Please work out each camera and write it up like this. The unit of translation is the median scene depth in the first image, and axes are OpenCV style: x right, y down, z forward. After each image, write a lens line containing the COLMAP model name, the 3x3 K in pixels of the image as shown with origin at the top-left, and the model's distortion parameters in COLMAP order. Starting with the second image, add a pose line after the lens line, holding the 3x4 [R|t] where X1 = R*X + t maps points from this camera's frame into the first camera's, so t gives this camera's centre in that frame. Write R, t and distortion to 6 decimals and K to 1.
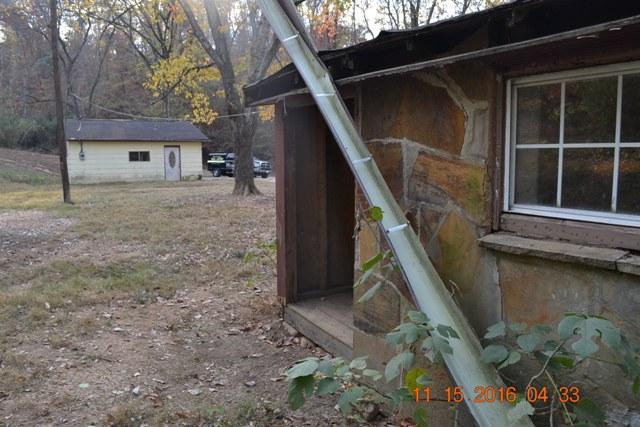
lens RADIAL K [[512.7, 0, 309.3], [0, 512.7, 223.6], [0, 0, 1]] dist [-0.084952, 0.015290]
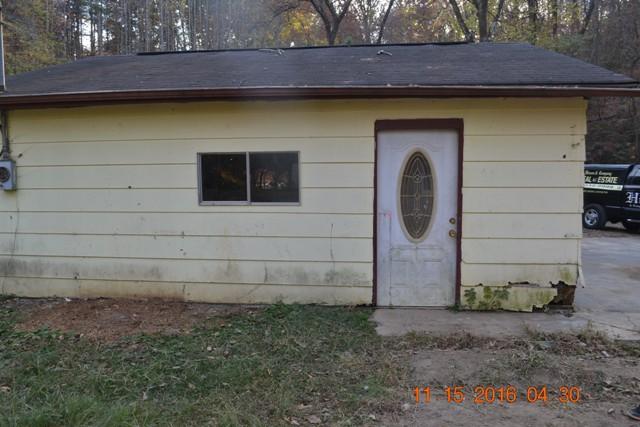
lens RADIAL K [[512.7, 0, 309.3], [0, 512.7, 223.6], [0, 0, 1]] dist [-0.084952, 0.015290]
pose [[0.806819, 0.061308, -0.587609, -1.763119], [-0.073407, 0.997297, 0.003261, -1.052066], [0.586221, 0.040503, 0.809138, 7.663000]]
